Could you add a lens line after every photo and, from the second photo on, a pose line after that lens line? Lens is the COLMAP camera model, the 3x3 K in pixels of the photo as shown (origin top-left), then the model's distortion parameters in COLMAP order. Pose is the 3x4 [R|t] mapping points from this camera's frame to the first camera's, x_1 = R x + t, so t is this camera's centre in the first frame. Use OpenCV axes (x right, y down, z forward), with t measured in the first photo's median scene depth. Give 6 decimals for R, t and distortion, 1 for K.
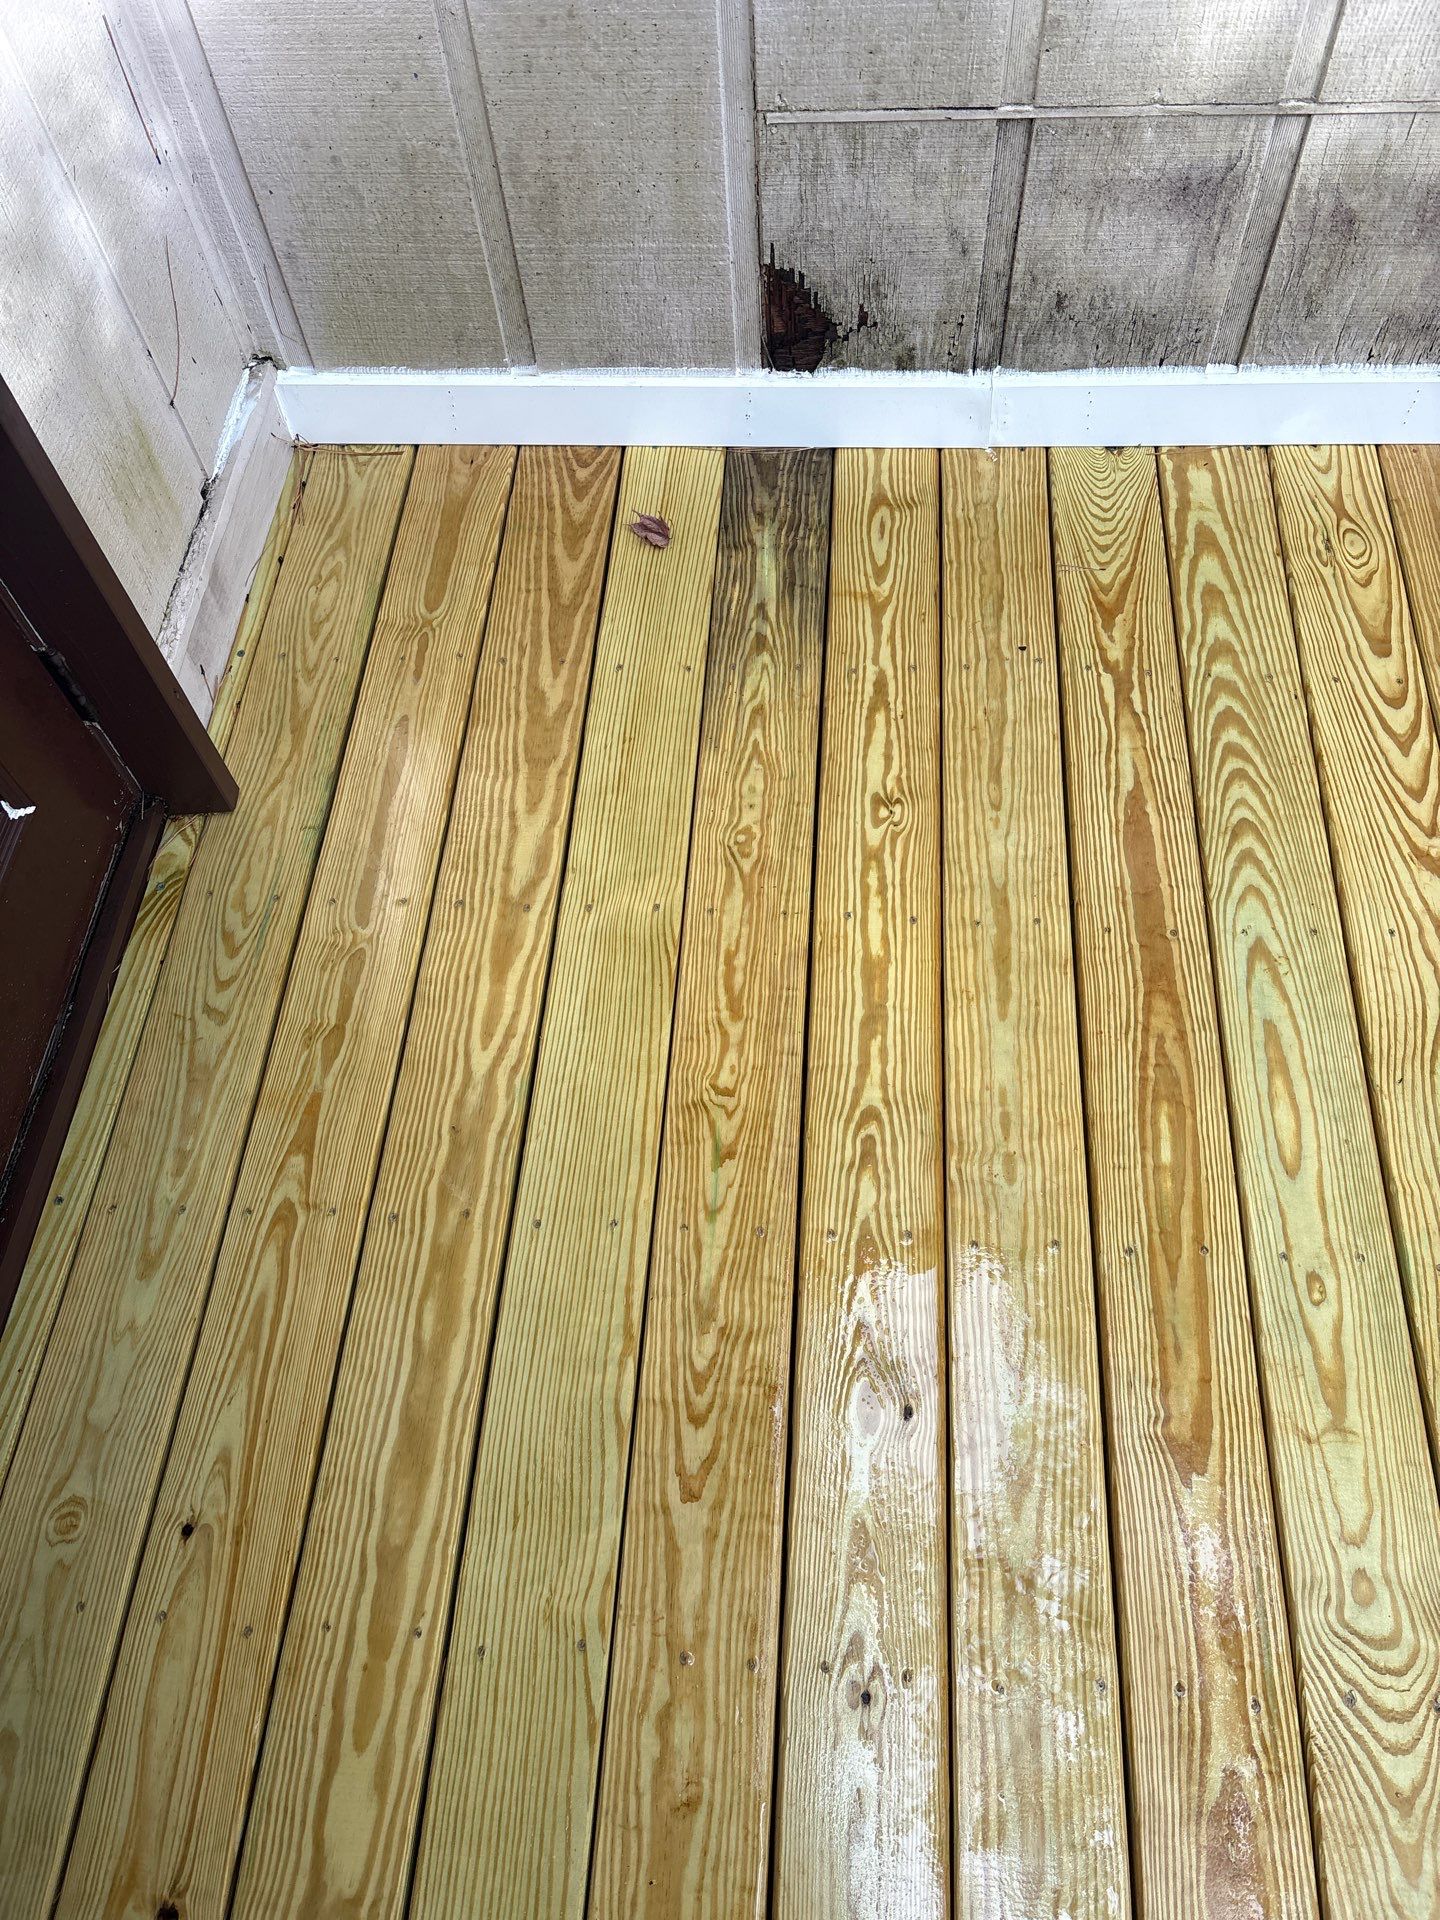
lens RADIAL K [[1444.4, 0, 717.0], [0, 1444.4, 987.4], [0, 0, 1]] dist [0.040365, -0.047872]
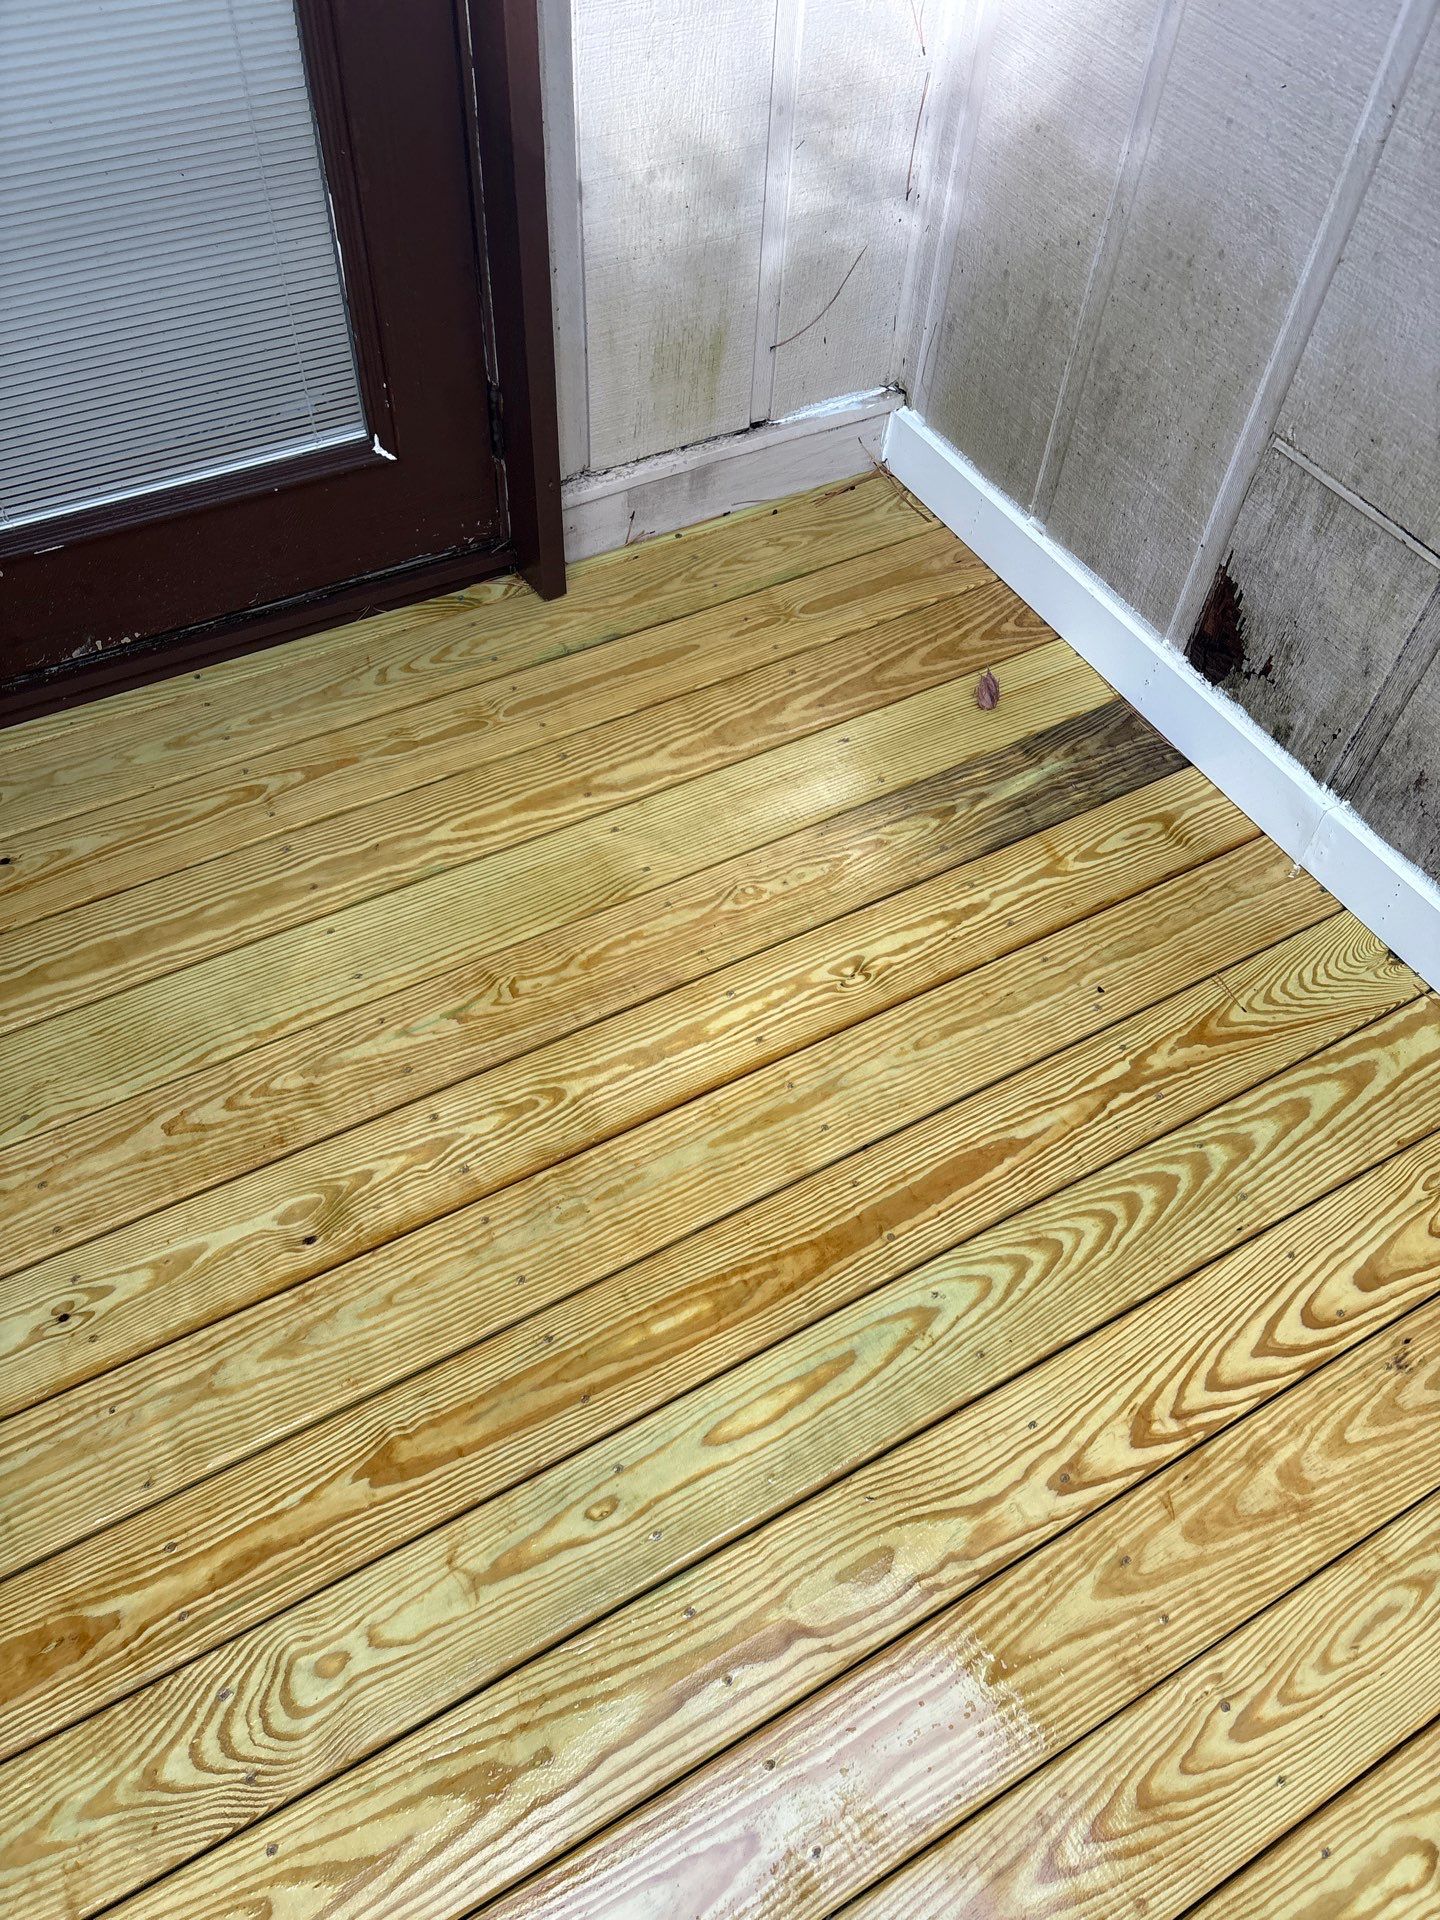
lens RADIAL K [[1444.4, 0, 717.0], [0, 1444.4, 987.4], [0, 0, 1]] dist [0.040365, -0.047872]
pose [[0.549481, 0.713704, -0.434392, 0.516739], [-0.760959, 0.642170, 0.092514, -0.136498], [0.344981, 0.279720, 0.895960, 0.045777]]
